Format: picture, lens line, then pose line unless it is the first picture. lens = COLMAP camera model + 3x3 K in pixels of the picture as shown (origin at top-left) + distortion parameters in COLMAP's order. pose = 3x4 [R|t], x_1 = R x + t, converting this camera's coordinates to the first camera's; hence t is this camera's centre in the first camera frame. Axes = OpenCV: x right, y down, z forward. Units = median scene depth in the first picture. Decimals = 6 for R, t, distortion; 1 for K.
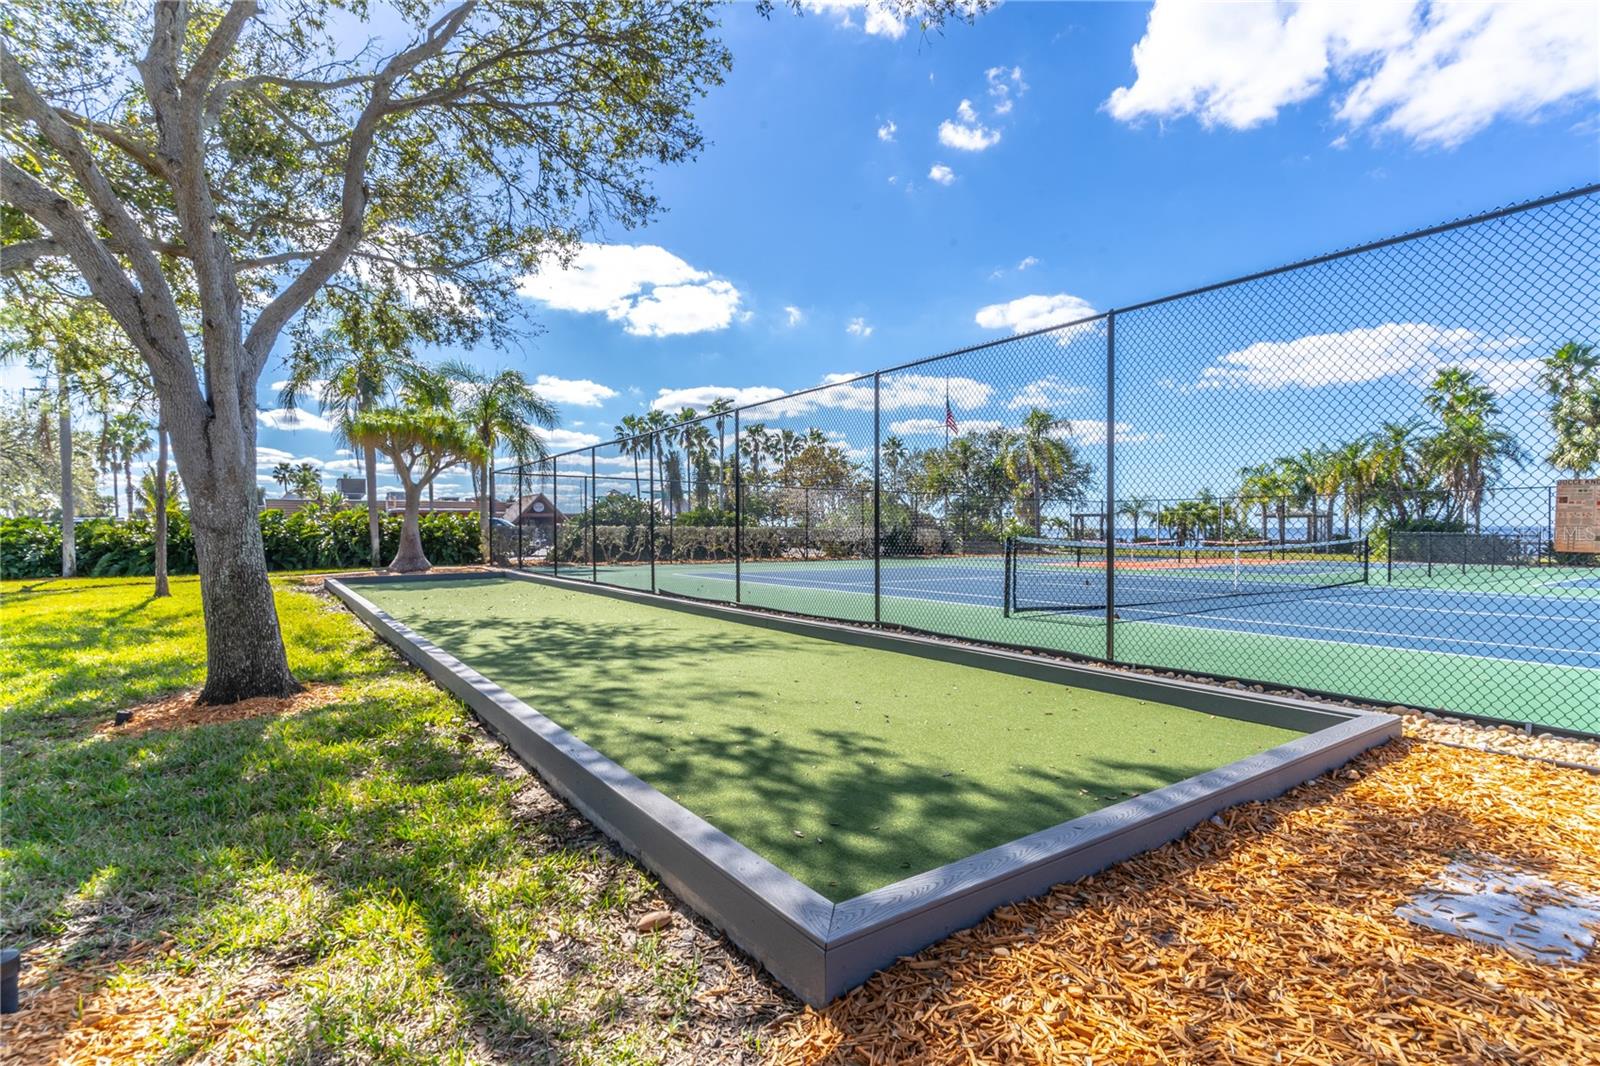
lens RADIAL K [[759.9, 0, 795.5], [0, 759.9, 537.0], [0, 0, 1]] dist [0.003609, 0.001149]
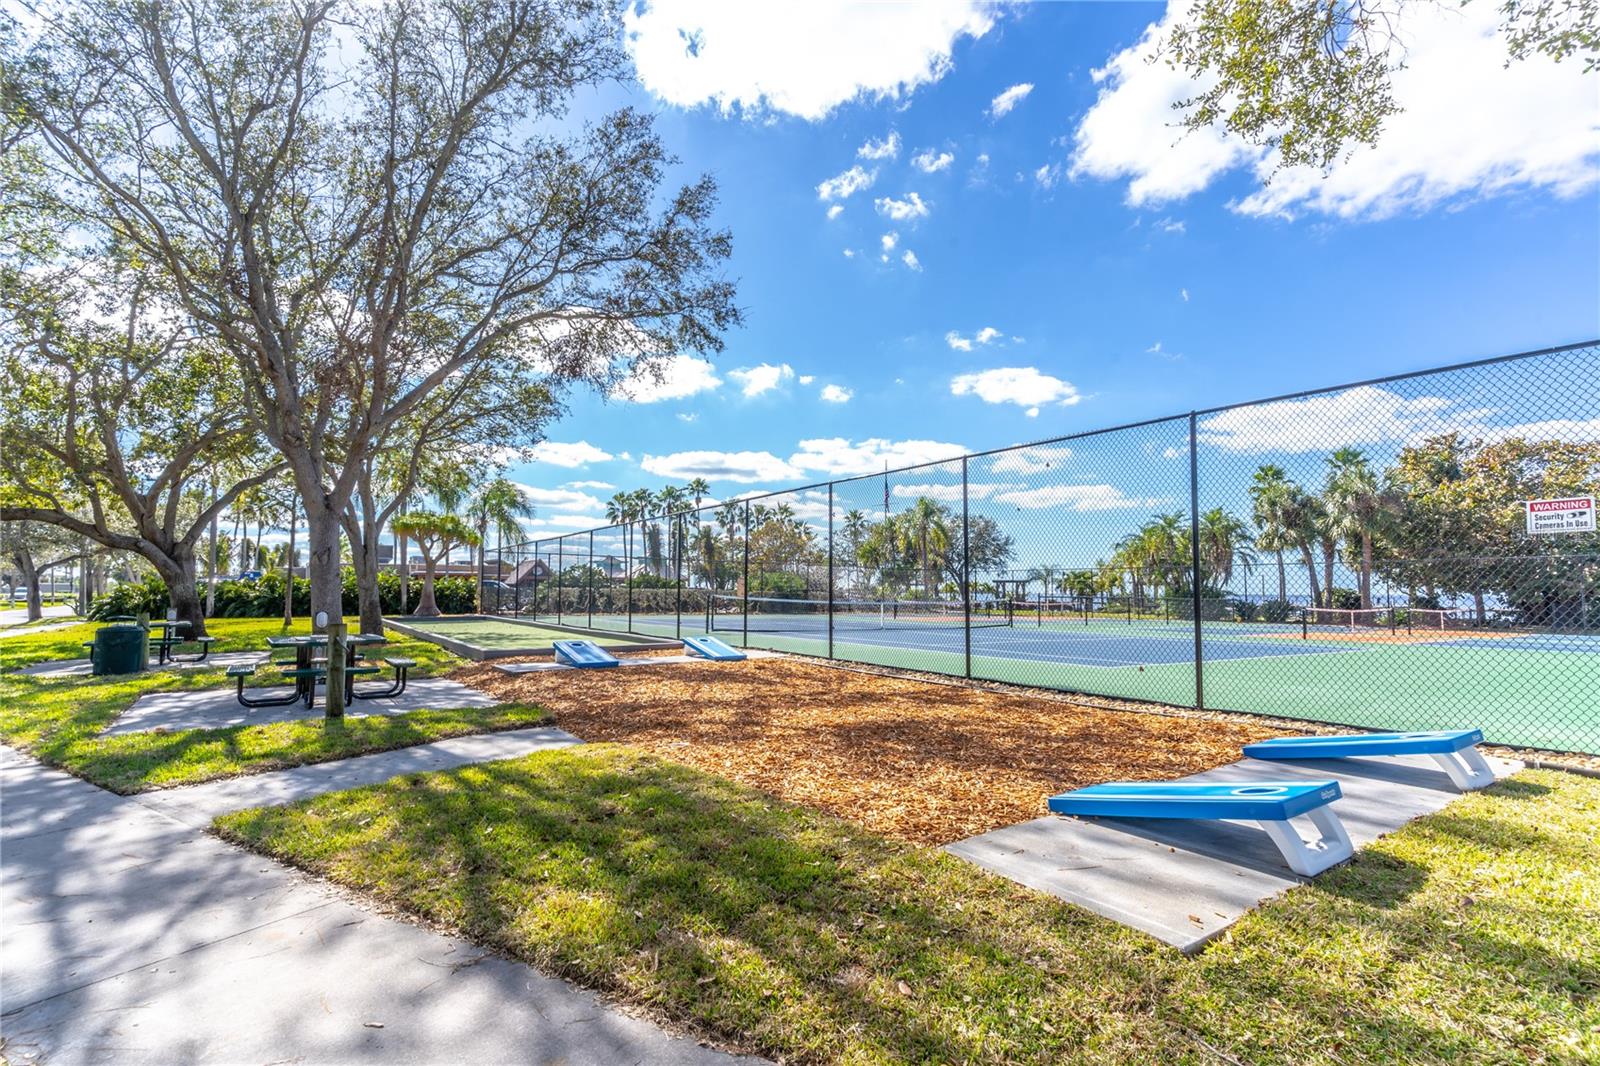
lens RADIAL K [[759.9, 0, 794.4], [0, 759.9, 534.6], [0, 0, 1]] dist [0.003609, 0.001149]
pose [[0.999720, 0.006834, -0.022645, 0.215855], [-0.008746, 0.996307, -0.085419, 0.004219], [0.021977, 0.085593, 0.996088, -0.422202]]
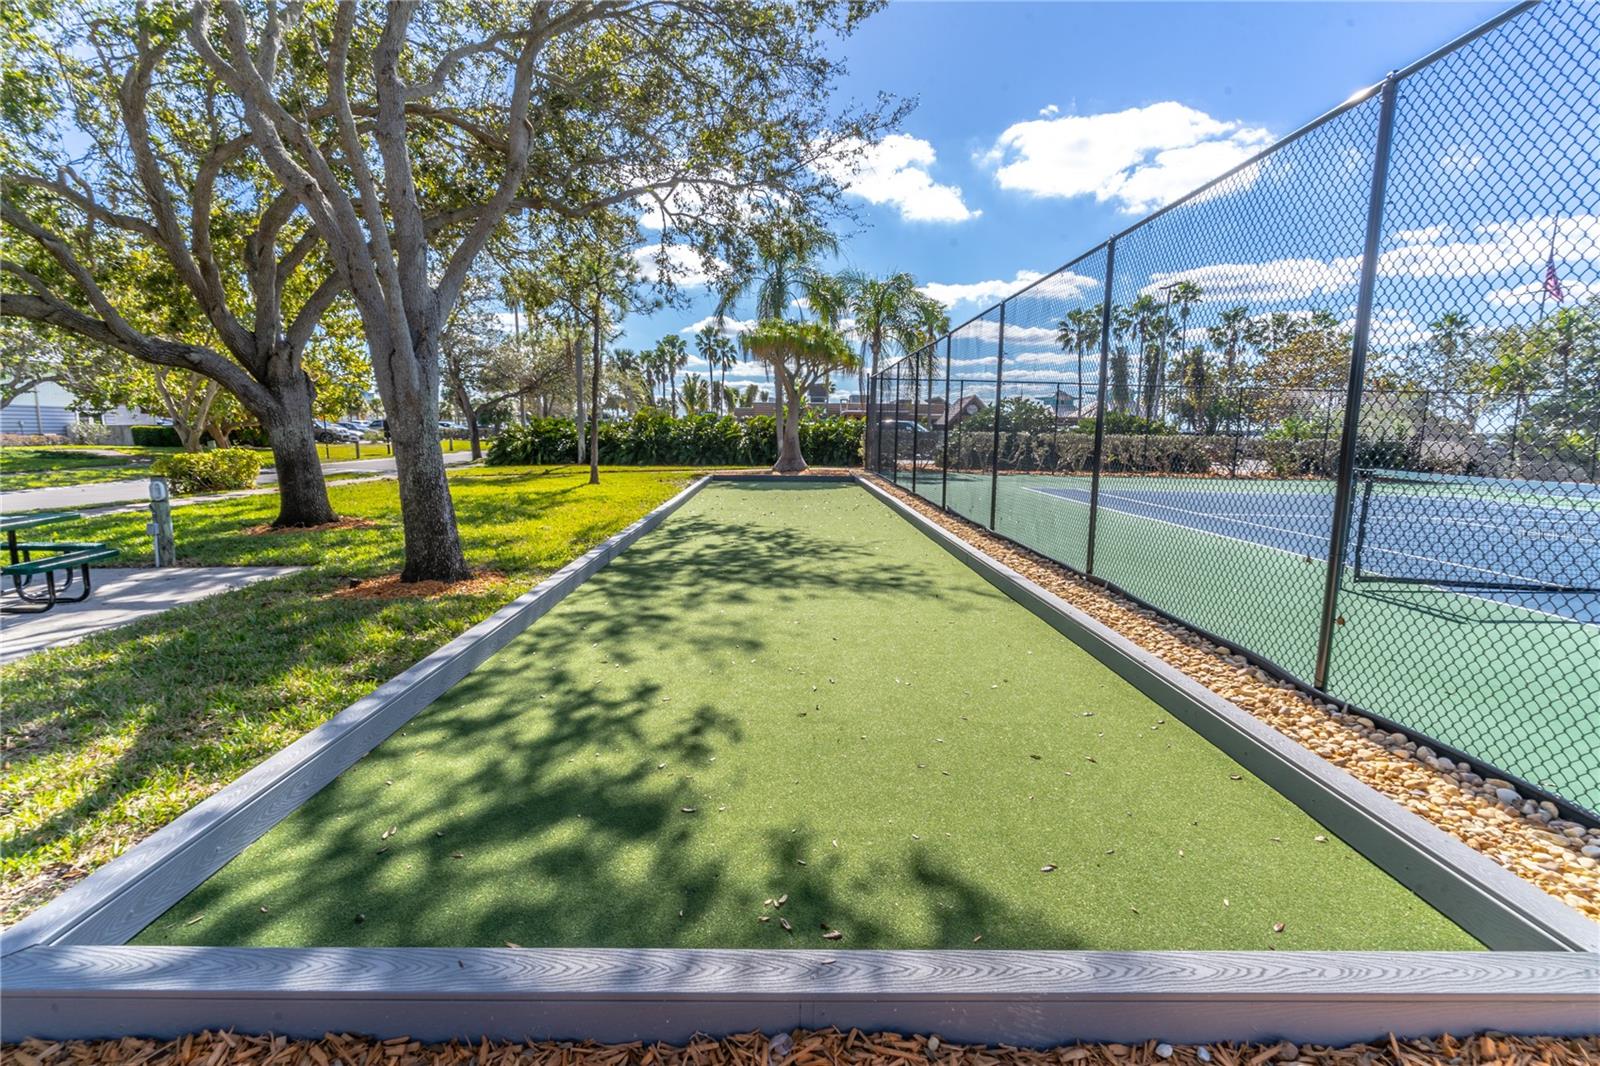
lens RADIAL K [[759.9, 0, 795.4], [0, 759.9, 536.3], [0, 0, 1]] dist [0.003609, 0.001149]
pose [[0.829583, 0.094257, -0.550371, 0.094197], [-0.023060, 0.990592, 0.134891, -0.008187], [0.557908, -0.099212, 0.823951, 0.065426]]
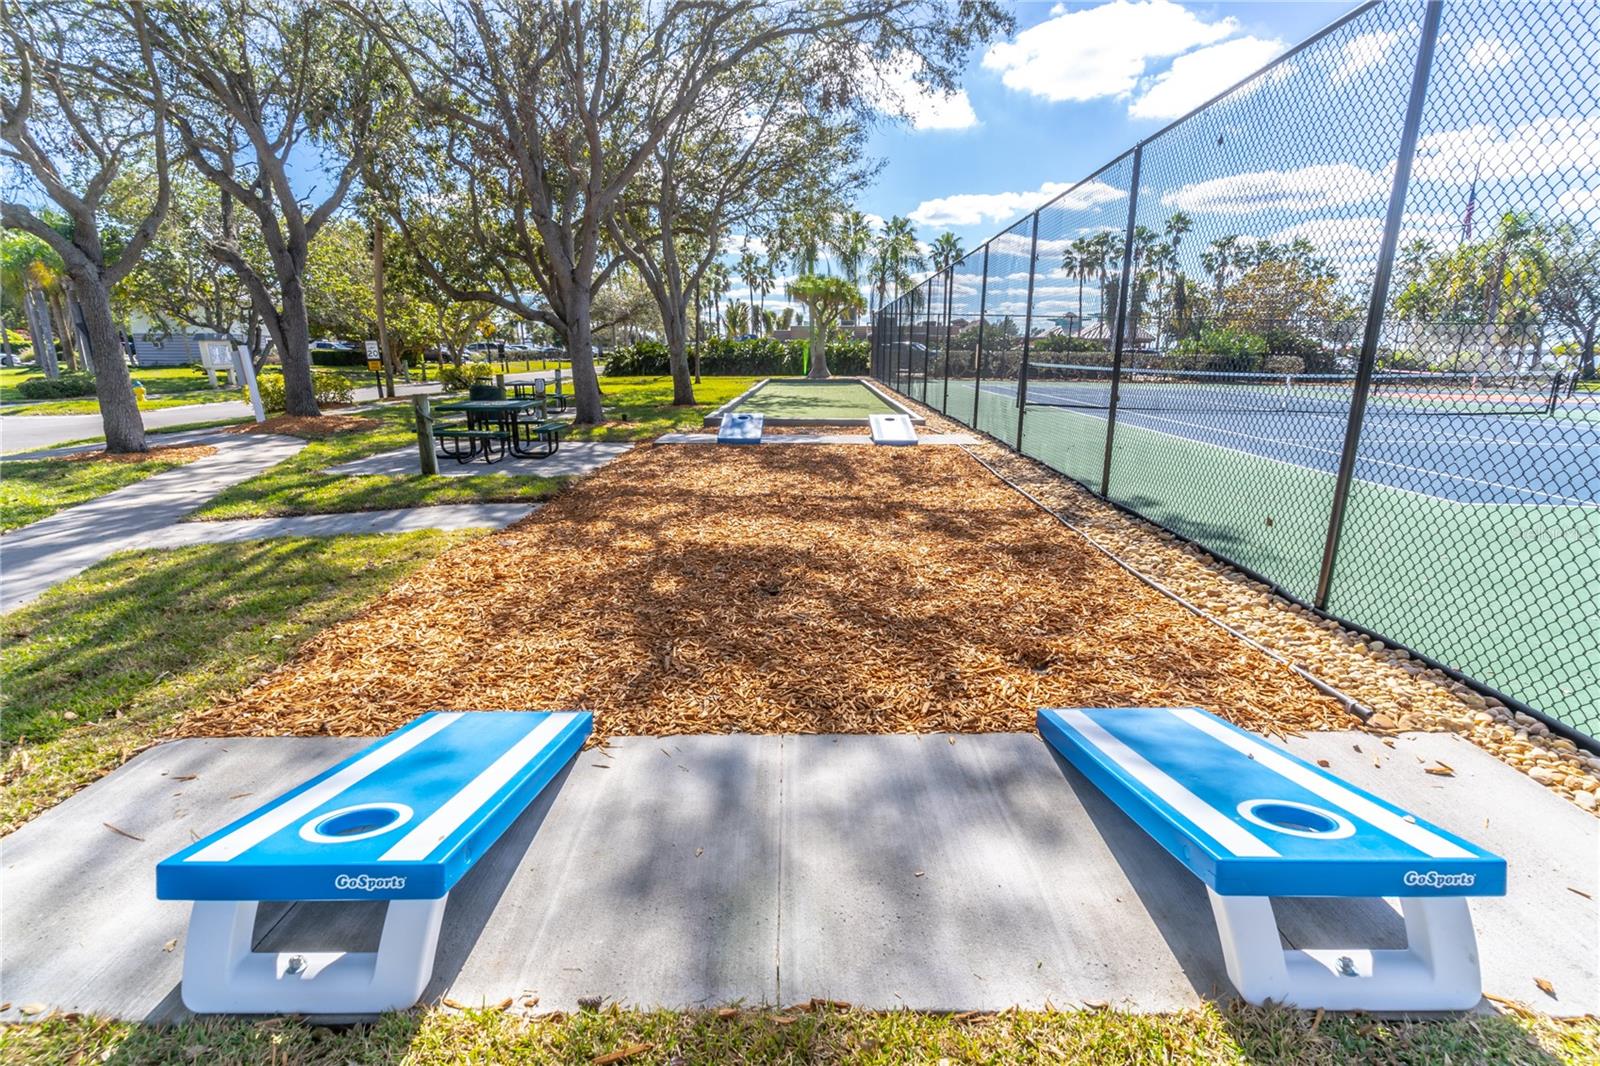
lens RADIAL K [[759.9, 0, 796.8], [0, 759.9, 538.9], [0, 0, 1]] dist [0.003609, 0.001149]
pose [[0.804927, 0.154802, -0.572825, 0.362024], [-0.017858, 0.971253, 0.237380, -0.005340], [0.593105, -0.180844, 0.784552, -0.309547]]
